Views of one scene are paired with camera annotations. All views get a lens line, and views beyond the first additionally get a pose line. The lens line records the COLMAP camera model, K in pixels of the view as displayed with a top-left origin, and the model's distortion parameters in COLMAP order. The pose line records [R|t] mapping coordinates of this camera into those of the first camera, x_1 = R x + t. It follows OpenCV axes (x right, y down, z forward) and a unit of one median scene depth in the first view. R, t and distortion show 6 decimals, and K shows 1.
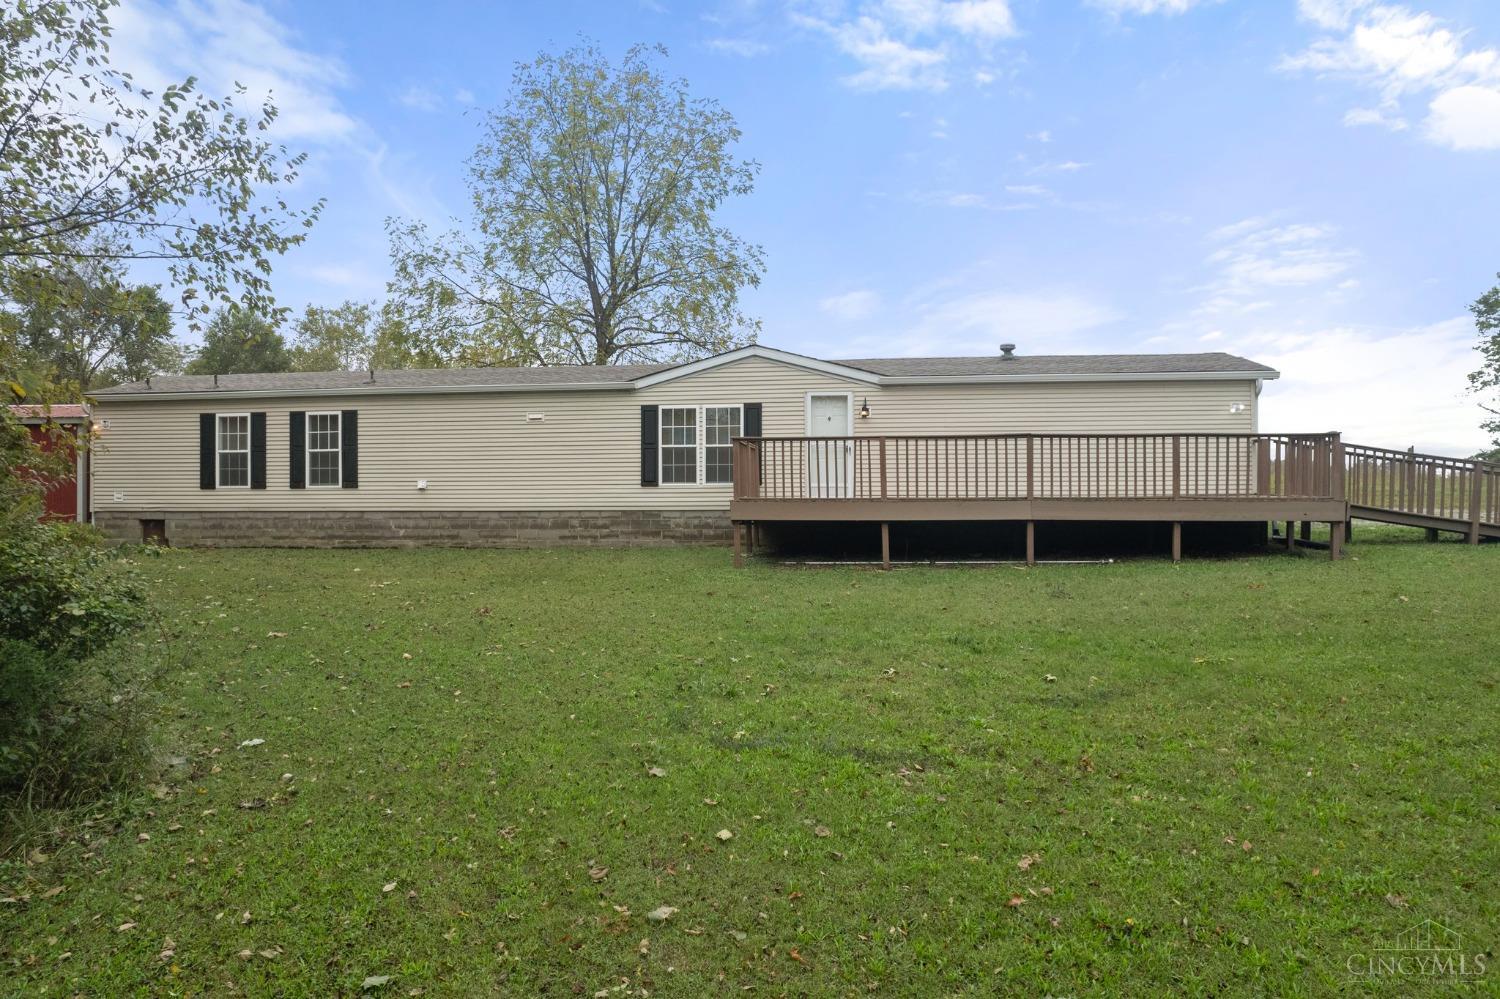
lens RADIAL K [[956.4, 0, 750.0], [0, 956.4, 499.5], [0, 0, 1]] dist [-0.078957, 0.068300]
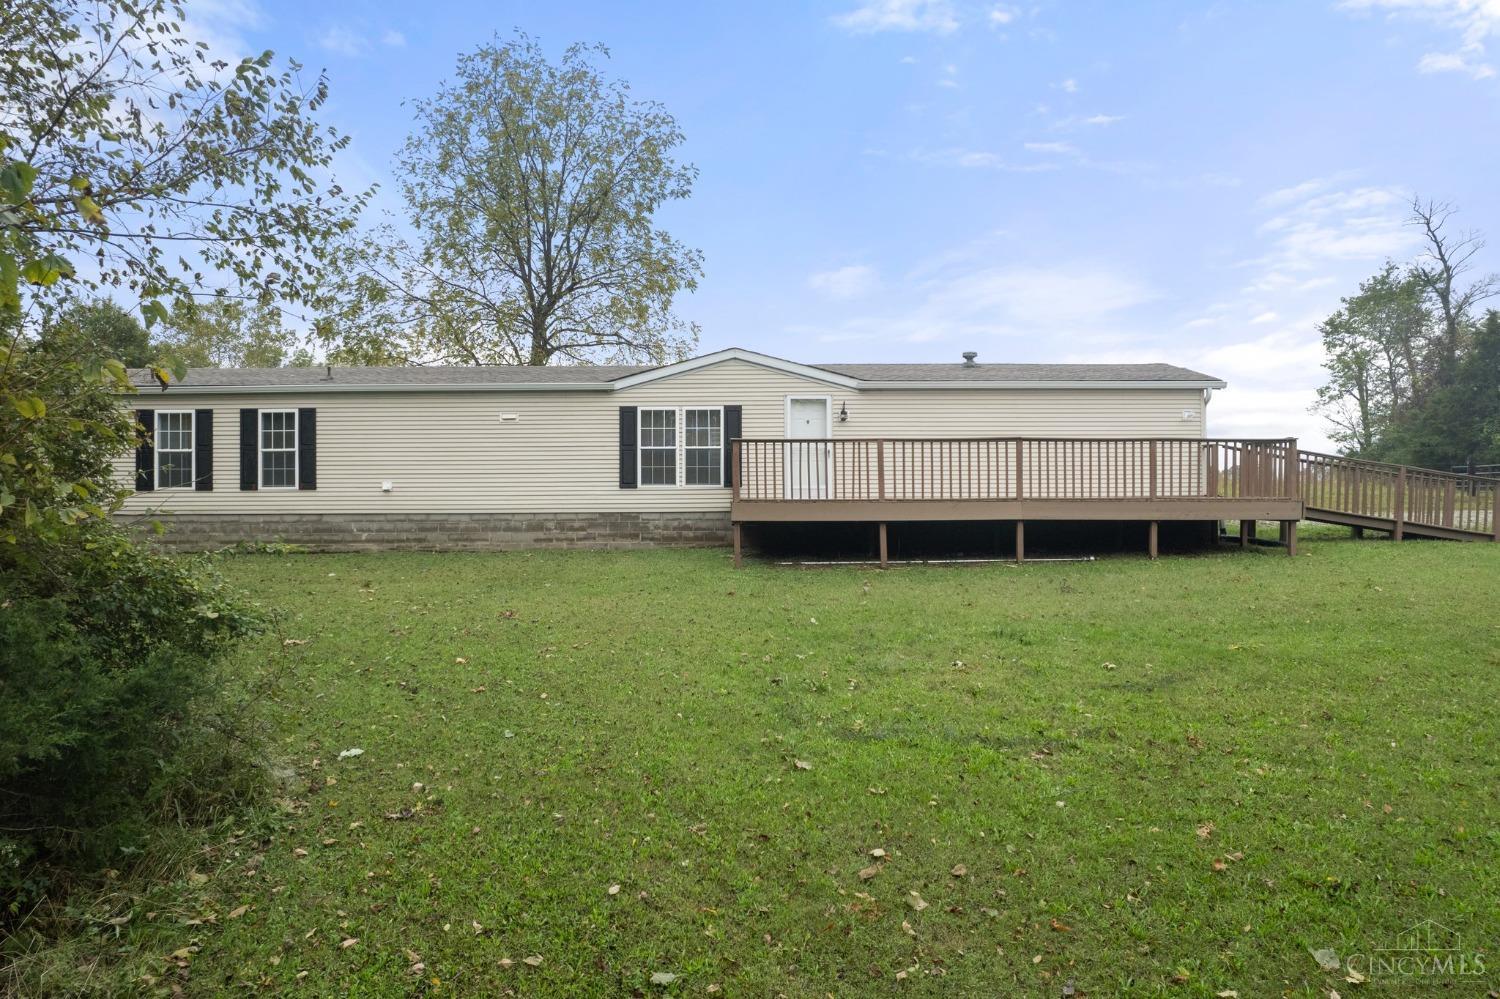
lens RADIAL K [[953.9, 0, 750.0], [0, 953.9, 499.5], [0, 0, 1]] dist [-0.082917, 0.070652]
pose [[0.991836, -0.000113, 0.127522, -0.107395], [0.000841, 0.999984, -0.005652, 0.003762], [-0.127519, 0.005713, 0.991820, 0.002493]]
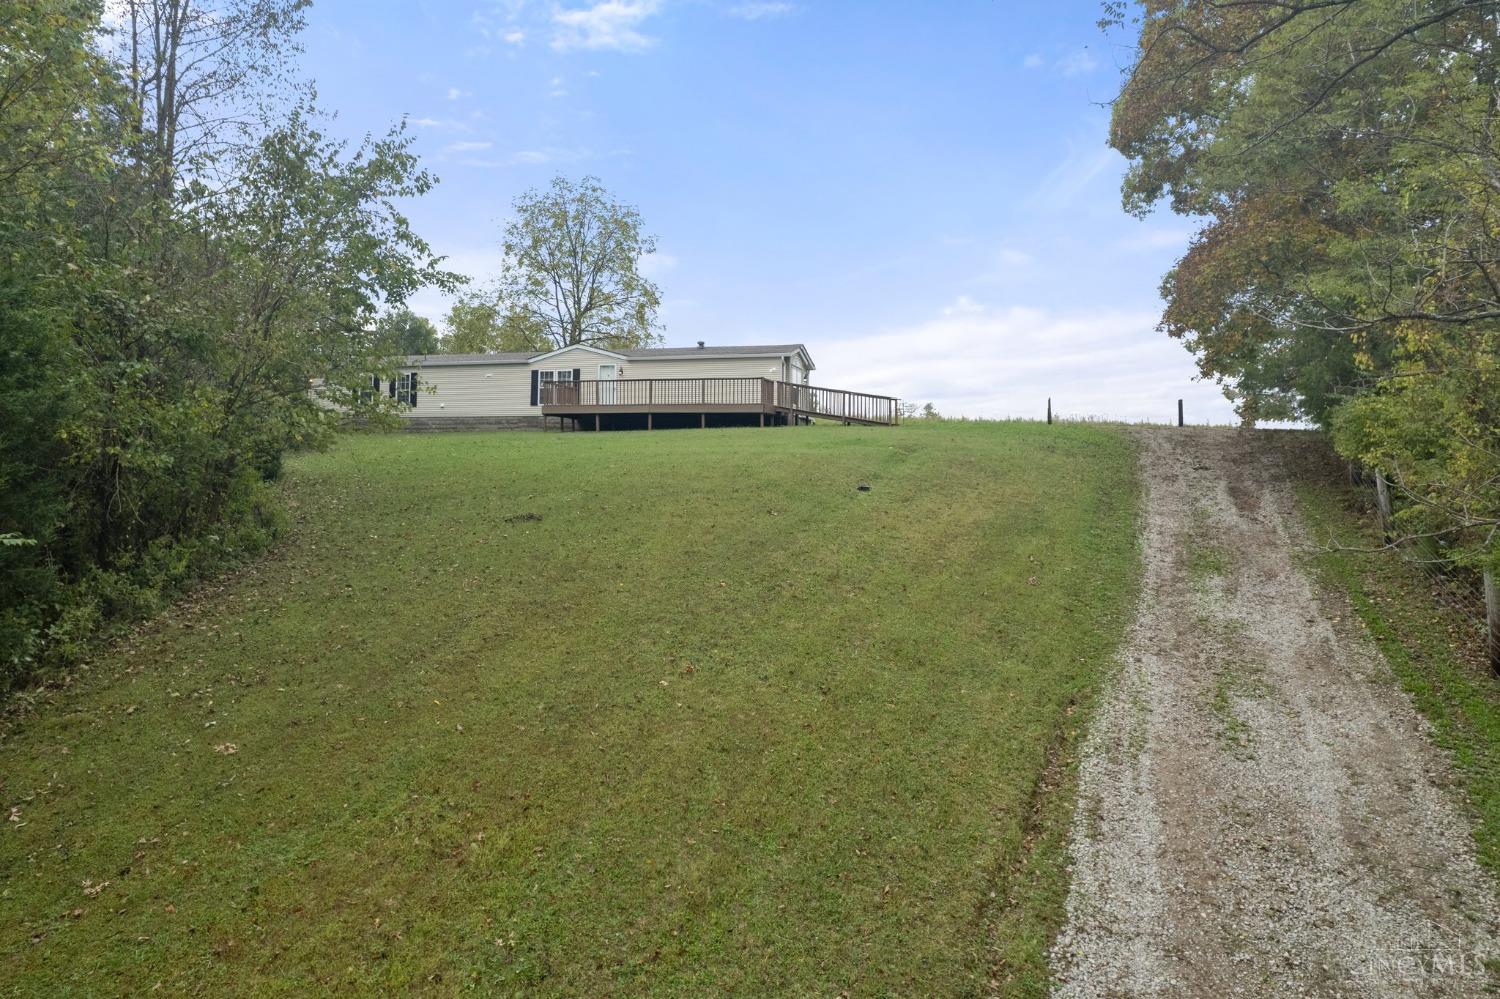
lens RADIAL K [[953.9, 0, 750.0], [0, 953.9, 499.5], [0, 0, 1]] dist [-0.082917, 0.070652]
pose [[0.987545, 0.023070, -0.155635, 0.770463], [-0.020541, 0.999630, 0.017838, 0.161102], [0.155989, -0.014419, 0.987654, -1.172630]]
